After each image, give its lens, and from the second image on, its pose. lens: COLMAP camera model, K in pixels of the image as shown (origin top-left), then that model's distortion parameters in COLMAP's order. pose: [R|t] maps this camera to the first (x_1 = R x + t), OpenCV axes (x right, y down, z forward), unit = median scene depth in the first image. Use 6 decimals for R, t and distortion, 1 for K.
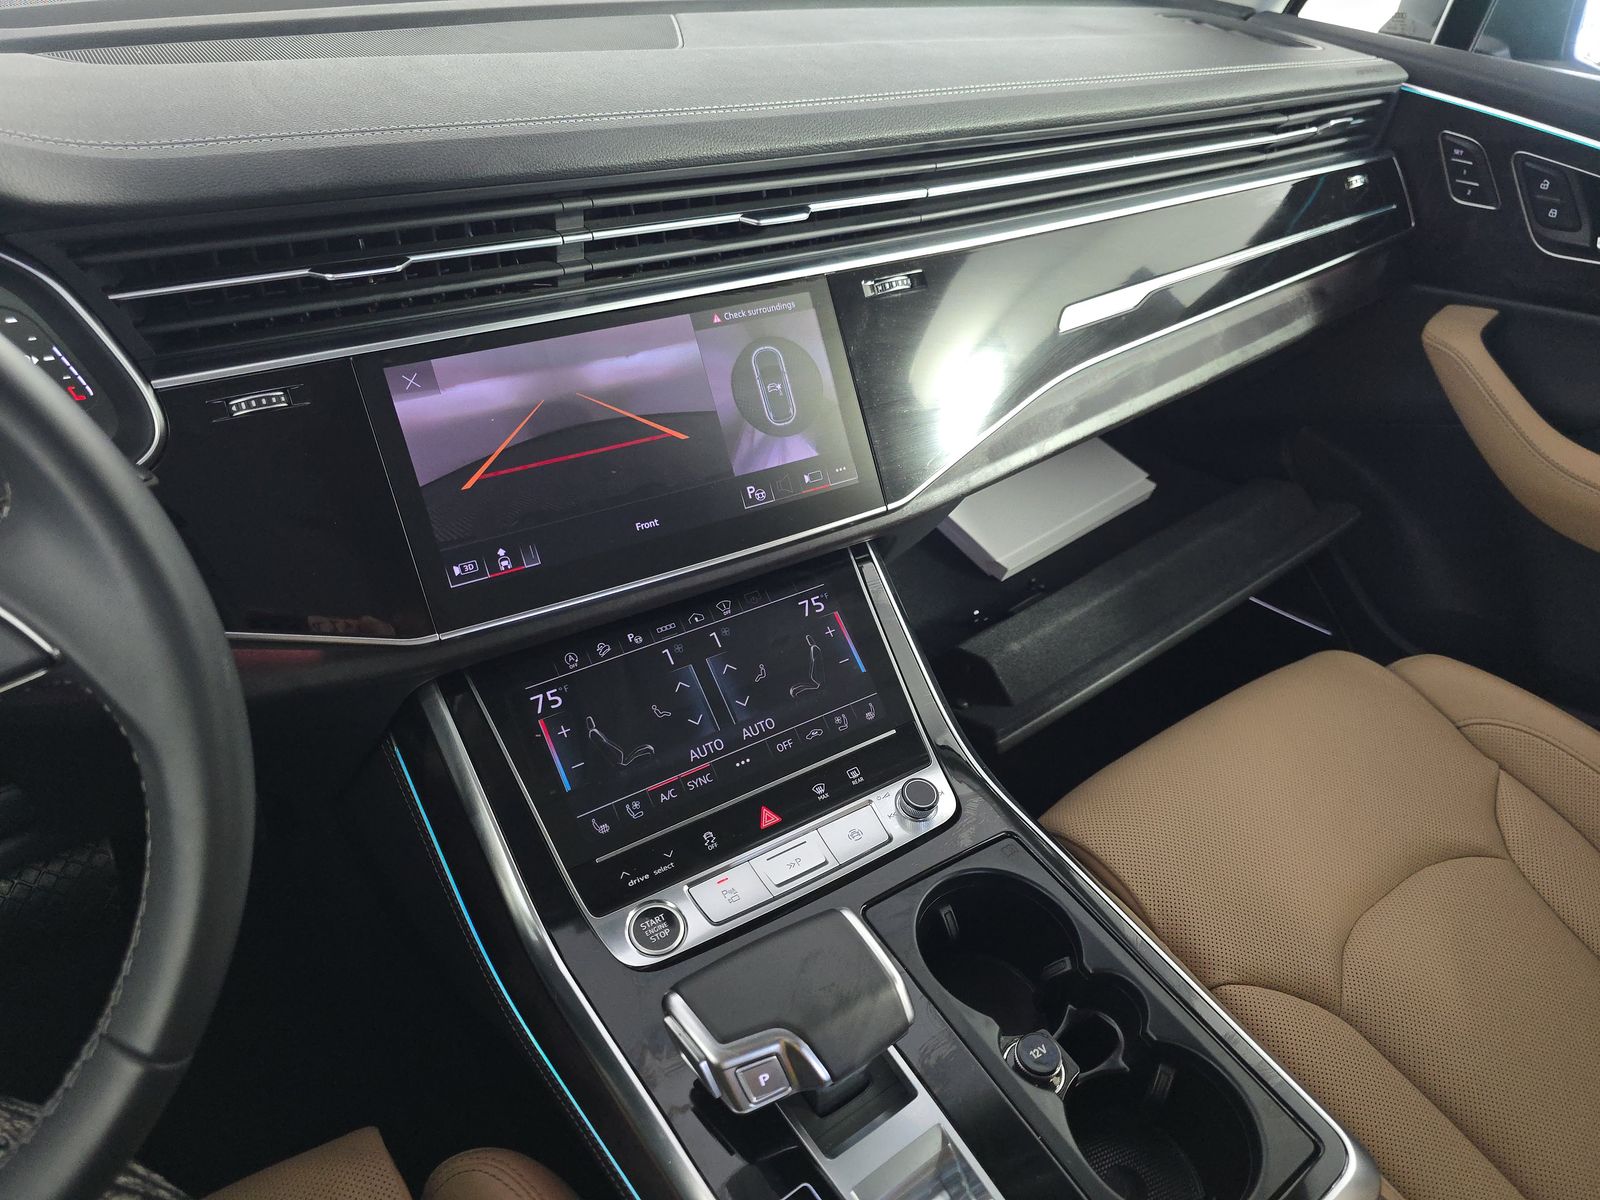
lens RADIAL K [[1066.5, 0, 800.0], [0, 1066.5, 600.0], [0, 0, 1]] dist [0.036243, -0.047217]
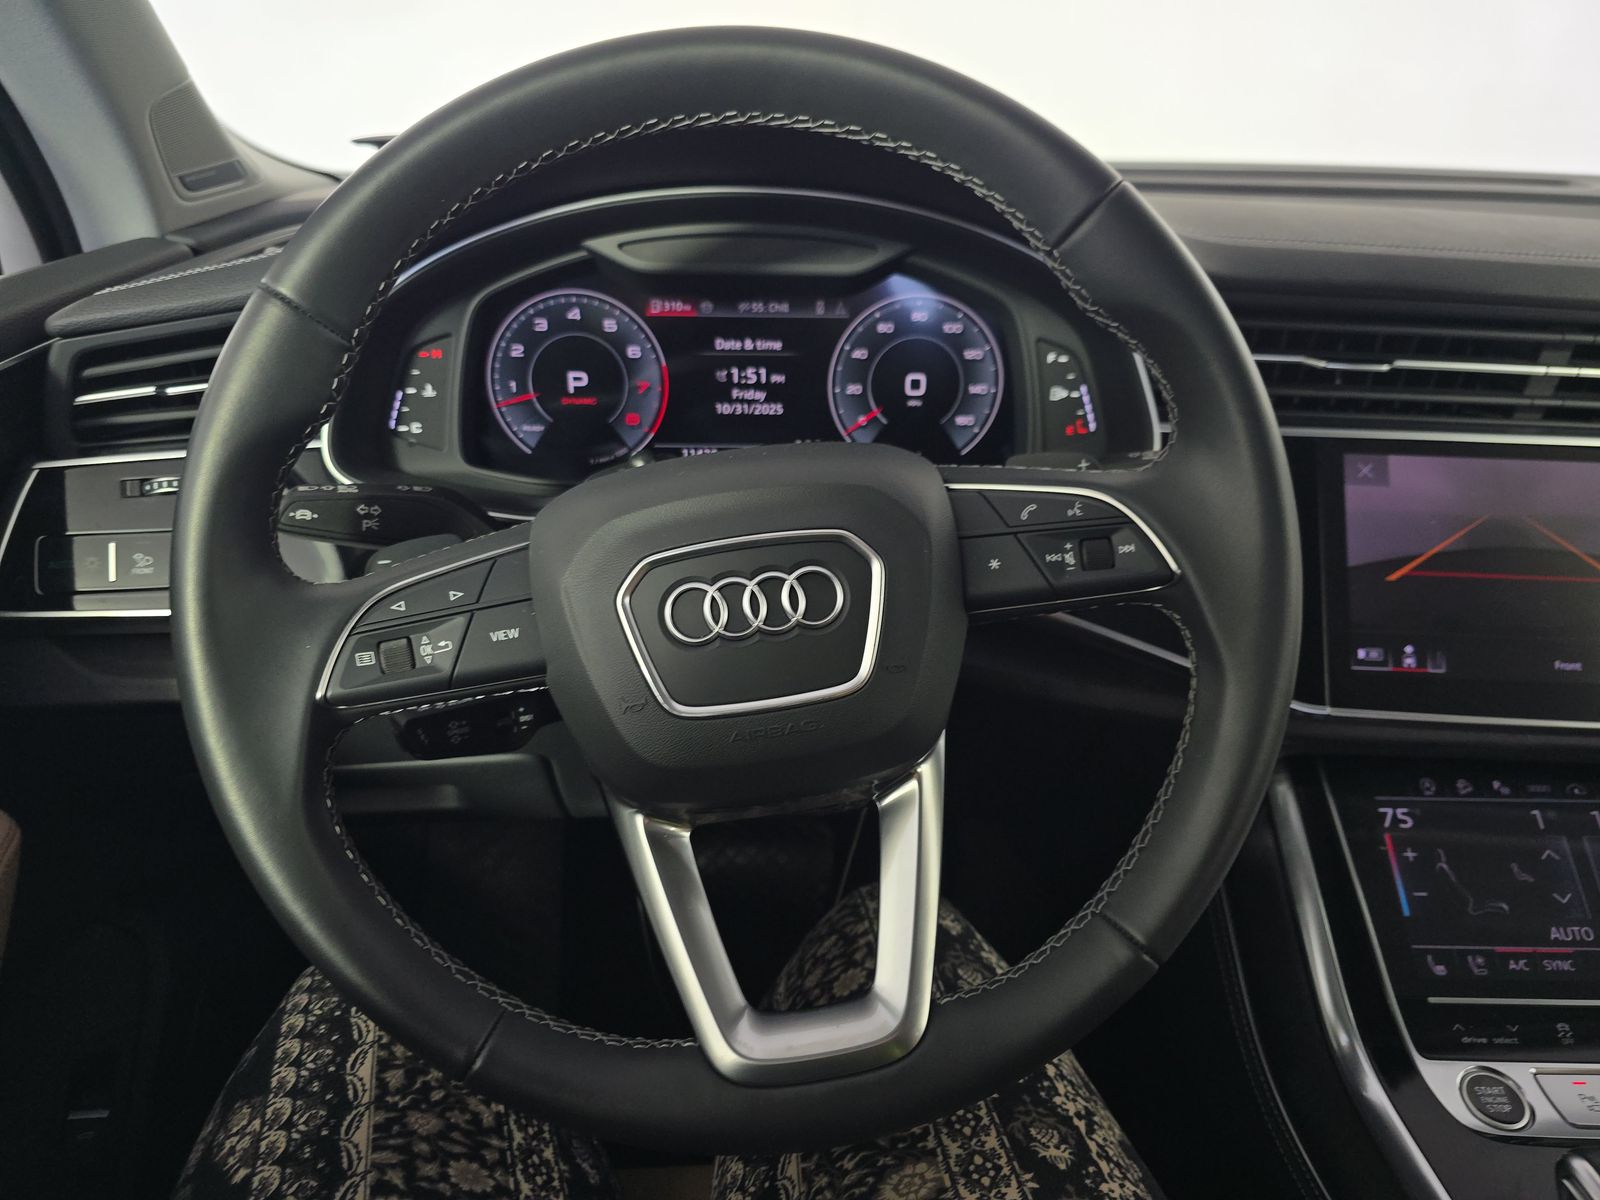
lens RADIAL K [[1066.5, 0, 800.0], [0, 1066.5, 600.0], [0, 0, 1]] dist [0.036243, -0.047217]
pose [[0.829446, 0.213568, -0.516148, -0.229526], [-0.308578, 0.945420, -0.104694, 0.178480], [0.465617, 0.246110, 0.850077, -0.107988]]
